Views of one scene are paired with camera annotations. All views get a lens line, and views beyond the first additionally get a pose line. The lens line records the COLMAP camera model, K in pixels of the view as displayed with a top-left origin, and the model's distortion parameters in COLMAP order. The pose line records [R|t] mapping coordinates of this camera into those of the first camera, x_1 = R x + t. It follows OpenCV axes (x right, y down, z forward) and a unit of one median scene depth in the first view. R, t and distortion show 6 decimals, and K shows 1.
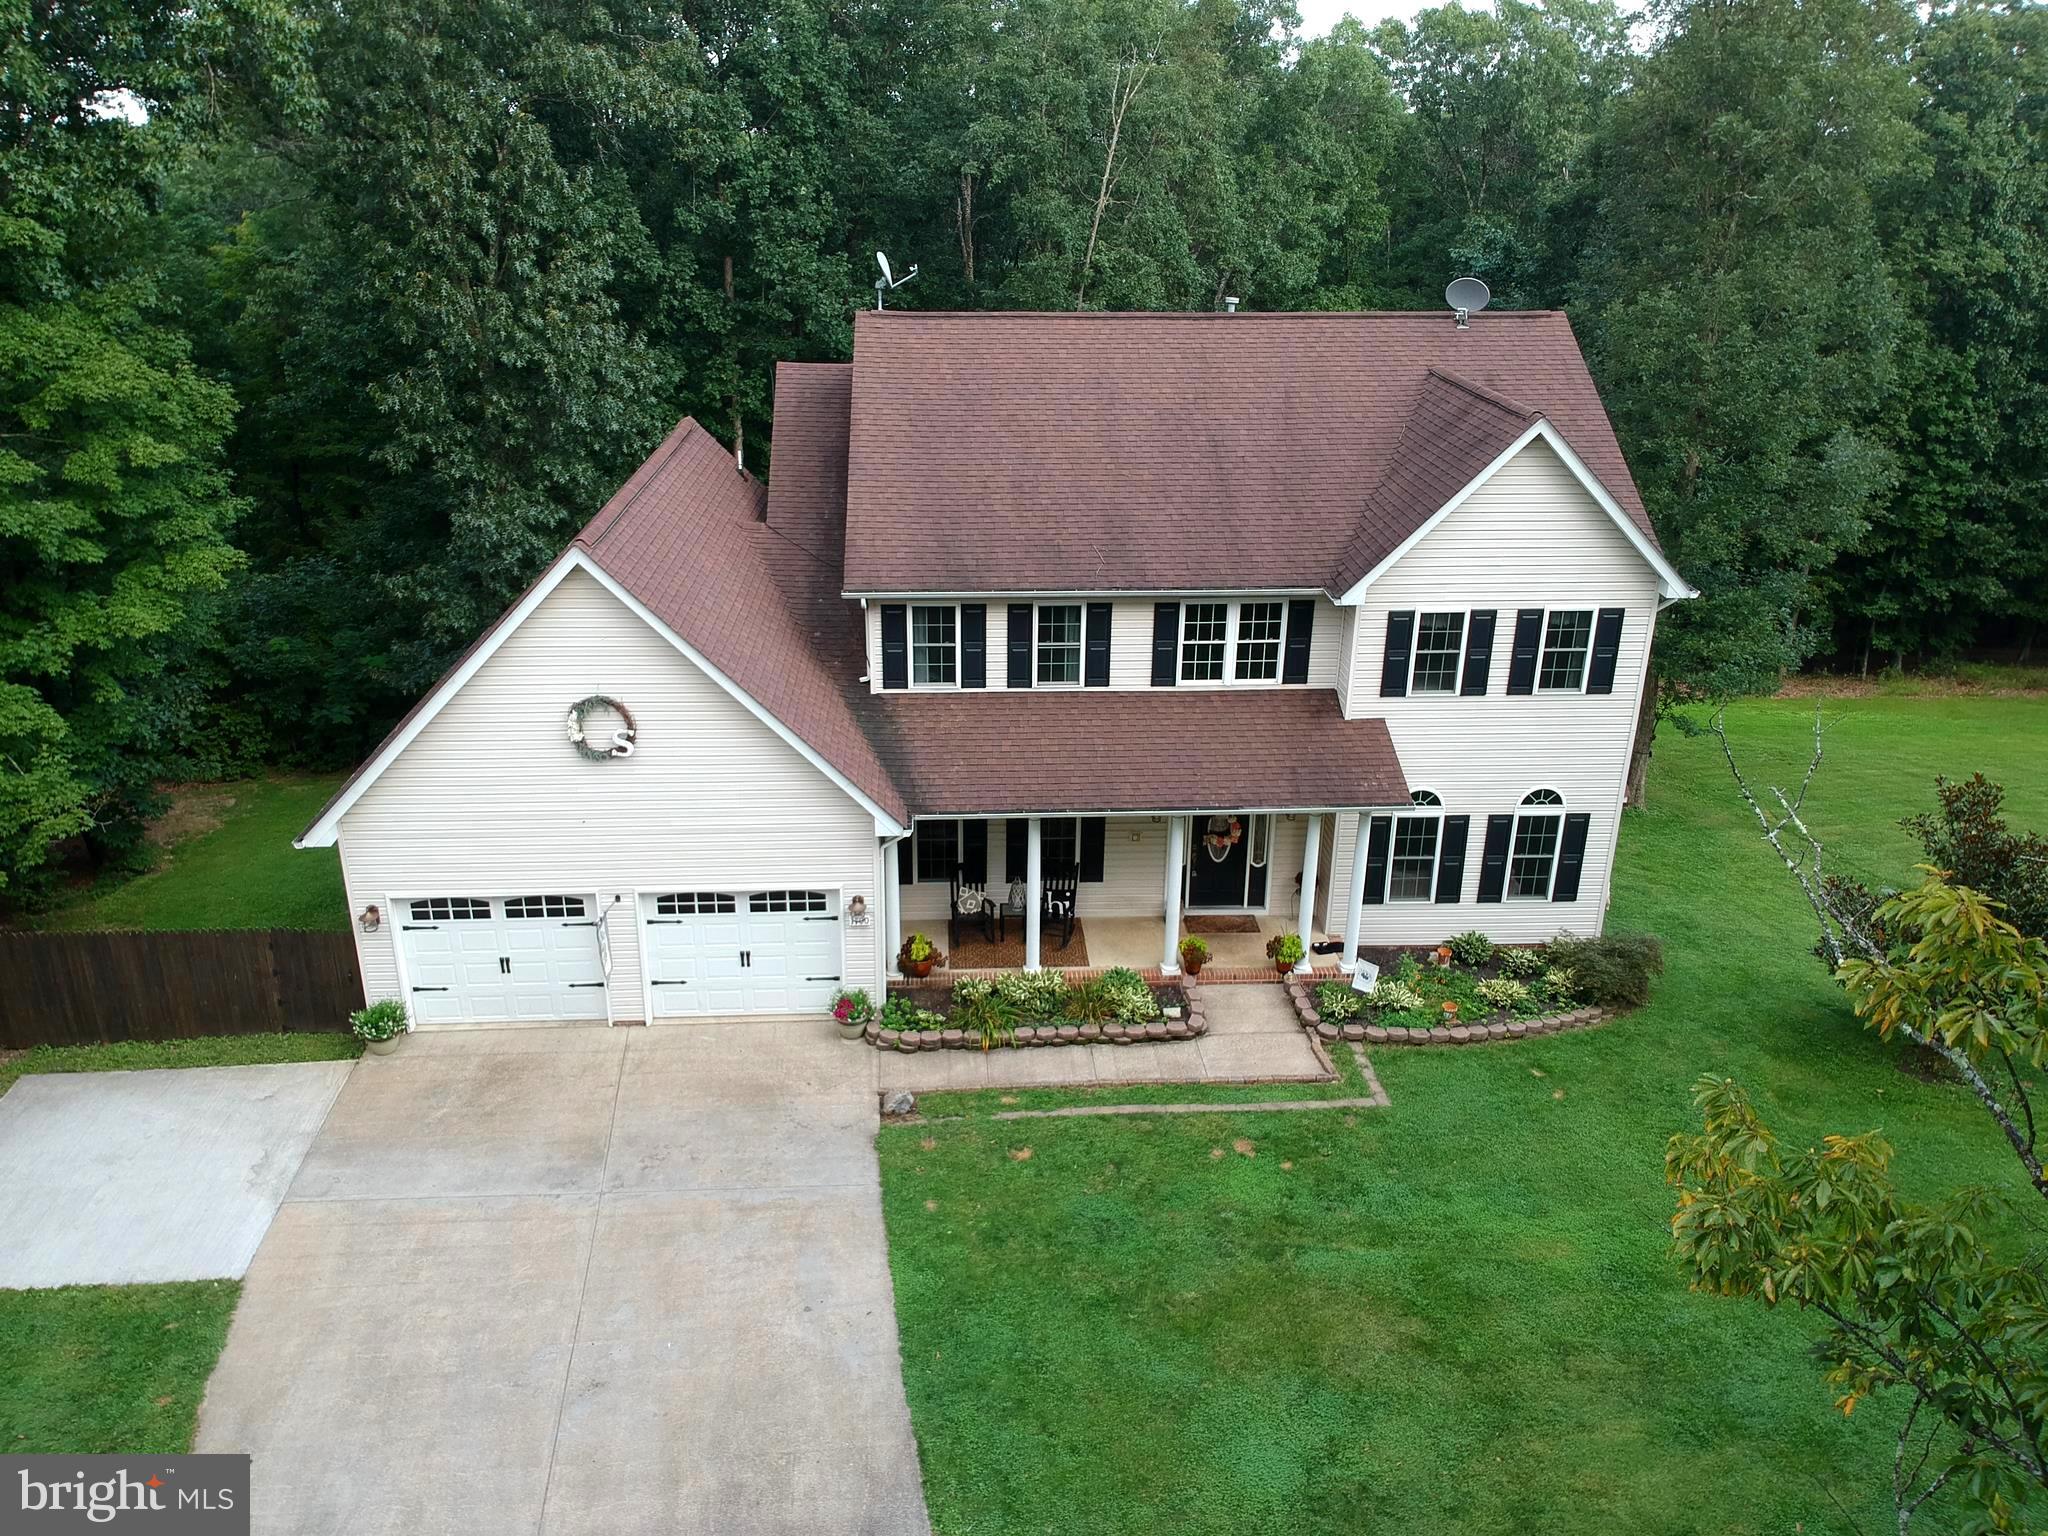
lens RADIAL K [[1572.9, 0, 1021.5], [0, 1572.9, 762.2], [0, 0, 1]] dist [0.068178, 0.000881]
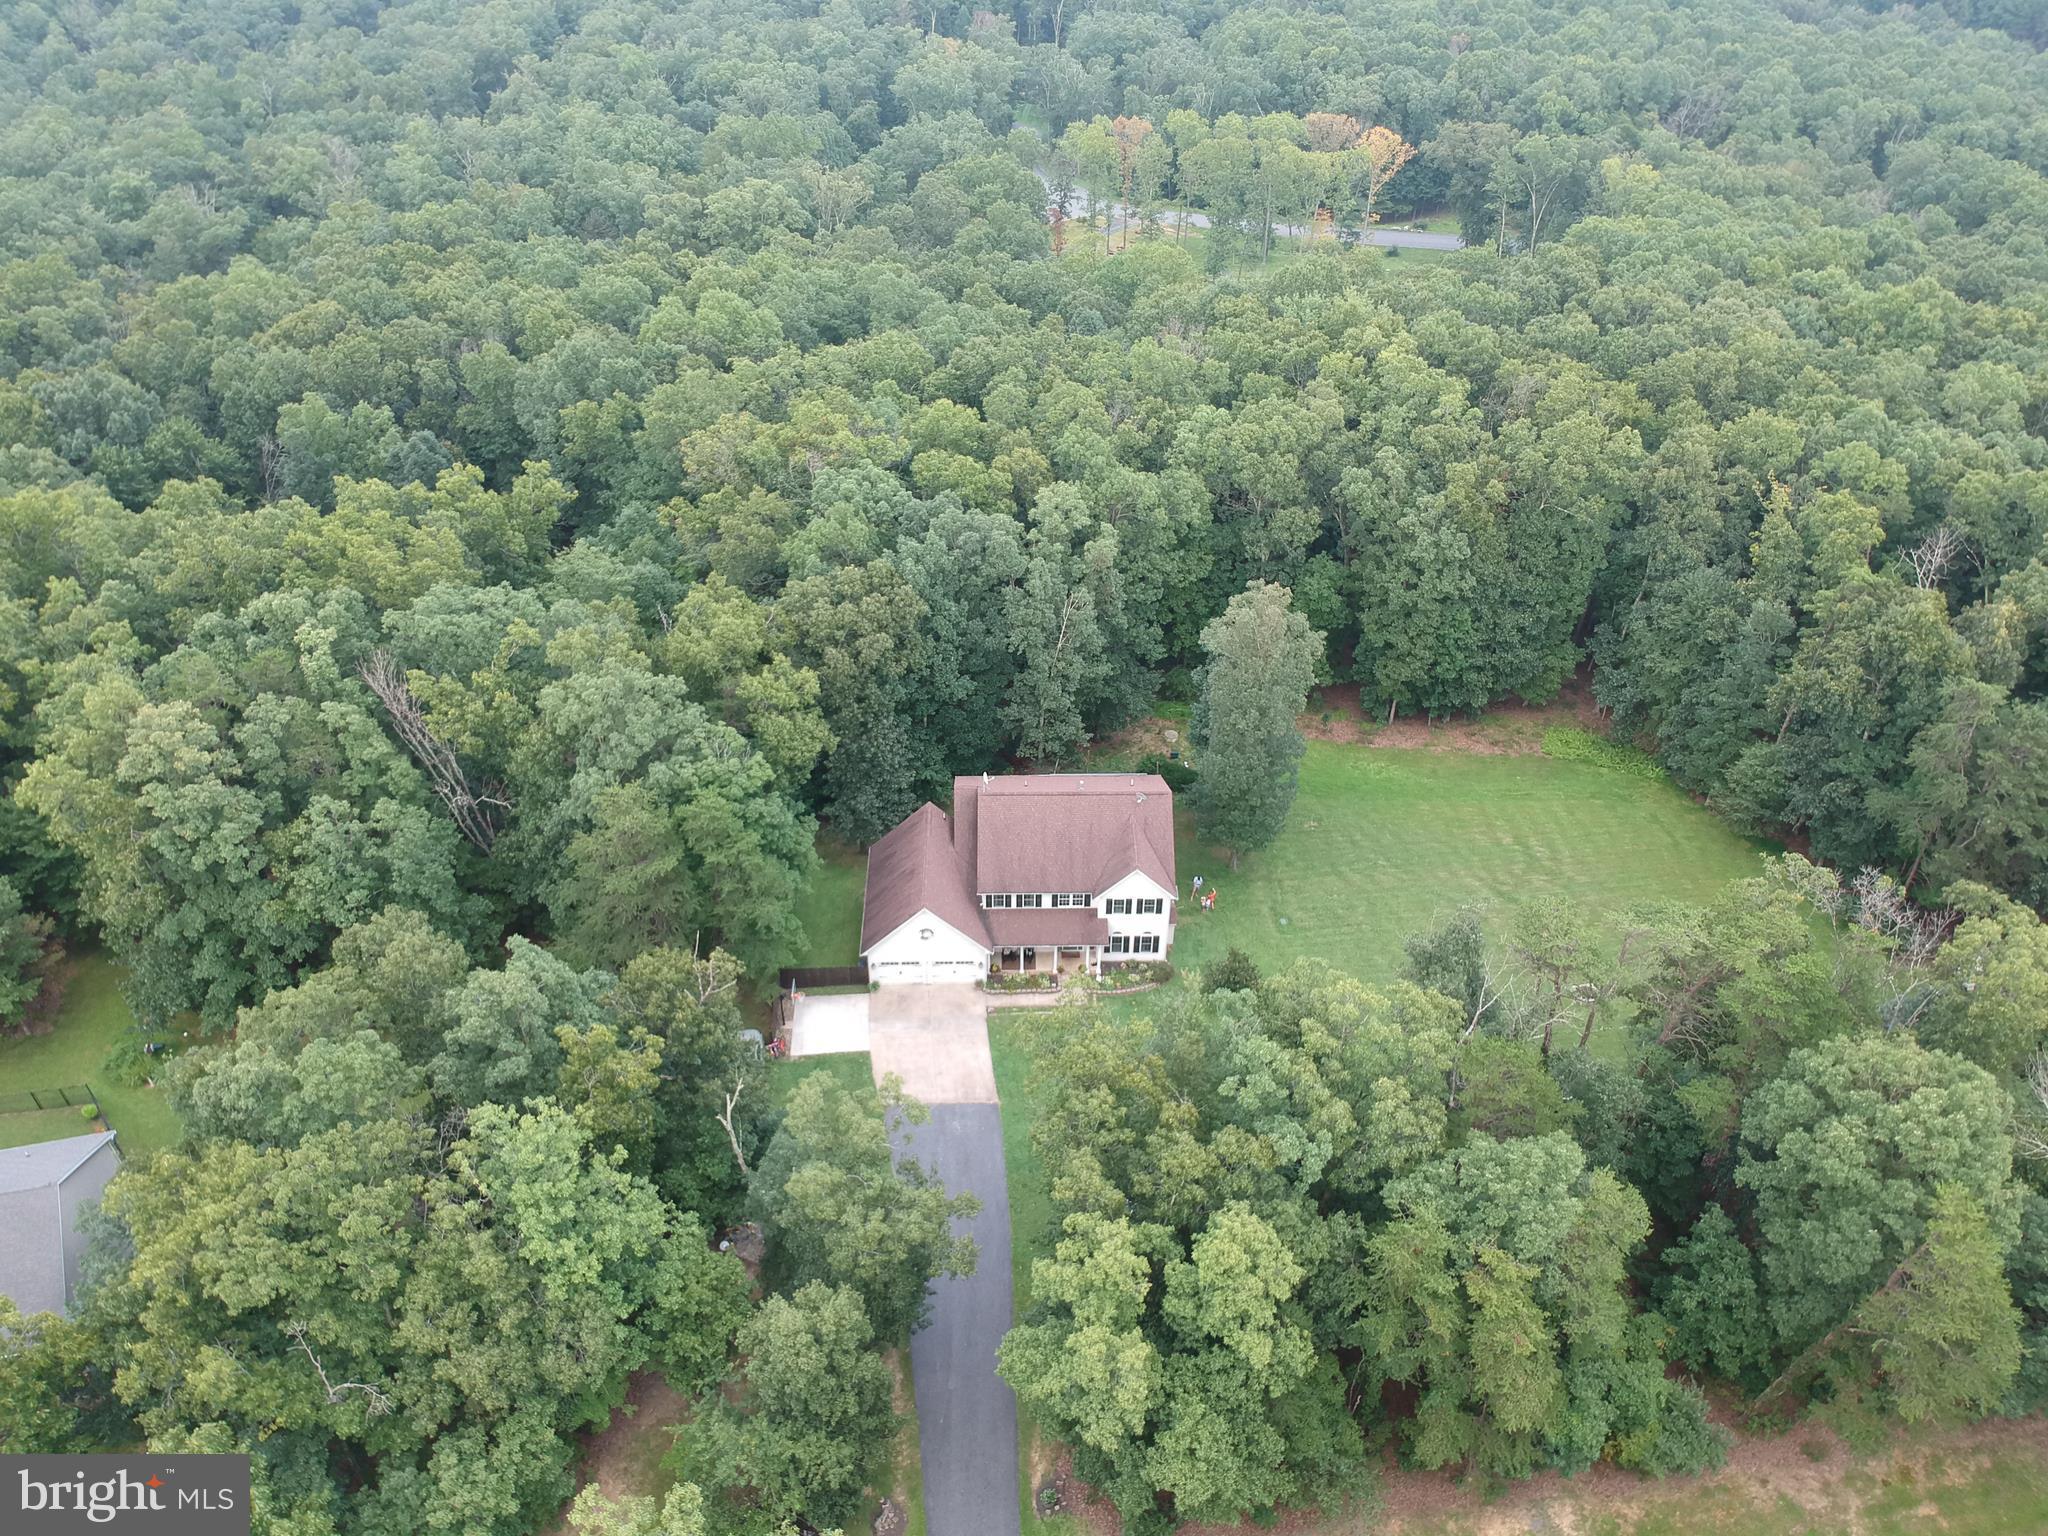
lens RADIAL K [[1572.9, 0, 1024.1], [0, 1572.9, 768.0], [0, 0, 1]] dist [0.068178, 0.000881]
pose [[0.999613, 0.019958, -0.019355, 0.084147], [-0.013308, 0.954742, 0.297138, -1.623969], [0.024409, -0.296766, 0.954638, -2.822444]]
